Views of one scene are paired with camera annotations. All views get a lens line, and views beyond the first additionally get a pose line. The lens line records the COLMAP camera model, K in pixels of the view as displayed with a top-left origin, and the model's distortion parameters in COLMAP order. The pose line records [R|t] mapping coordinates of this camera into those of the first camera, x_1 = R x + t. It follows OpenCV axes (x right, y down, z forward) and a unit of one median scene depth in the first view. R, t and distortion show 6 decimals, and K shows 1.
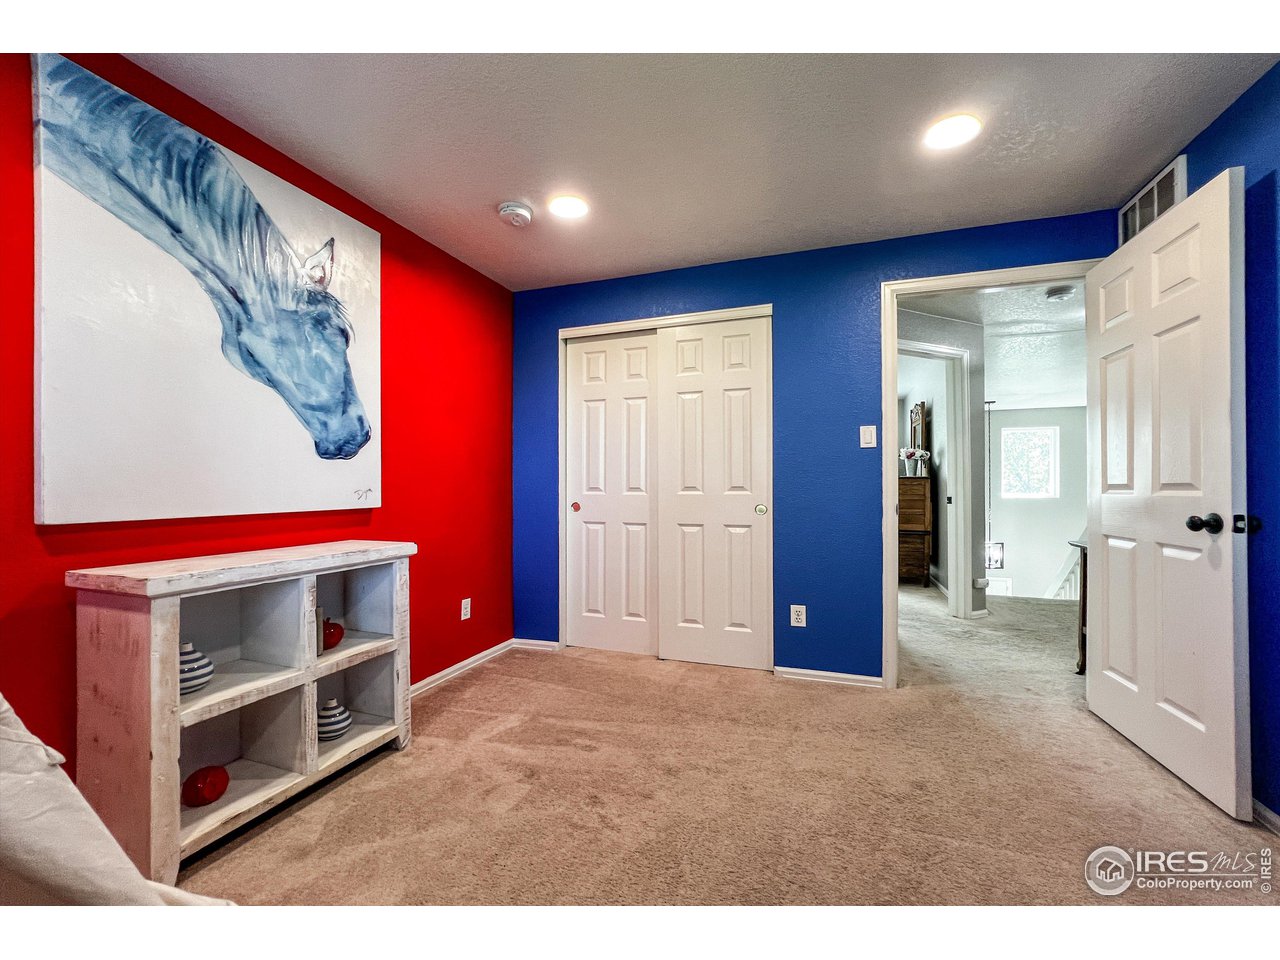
lens RADIAL K [[530.3, 0, 640.5], [0, 530.3, 483.7], [0, 0, 1]] dist [-0.003682, -0.000430]
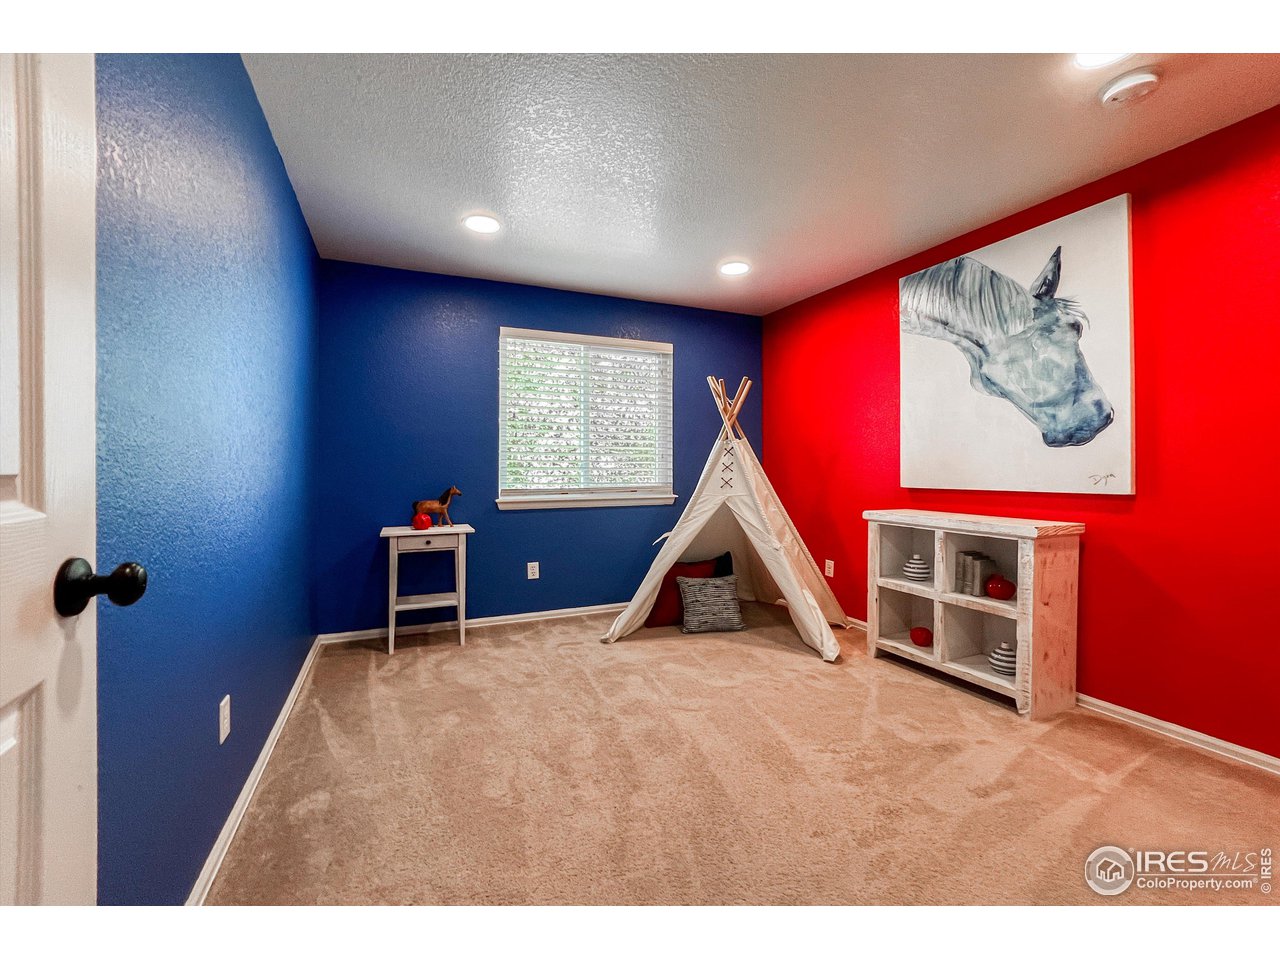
lens RADIAL K [[530.3, 0, 638.7], [0, 530.3, 474.8], [0, 0, 1]] dist [-0.003682, -0.000430]
pose [[-0.712555, 0.006053, -0.701591, 0.855821], [0.001573, 0.999974, 0.007030, 0.003176], [0.701615, 0.003906, -0.712546, 1.221022]]
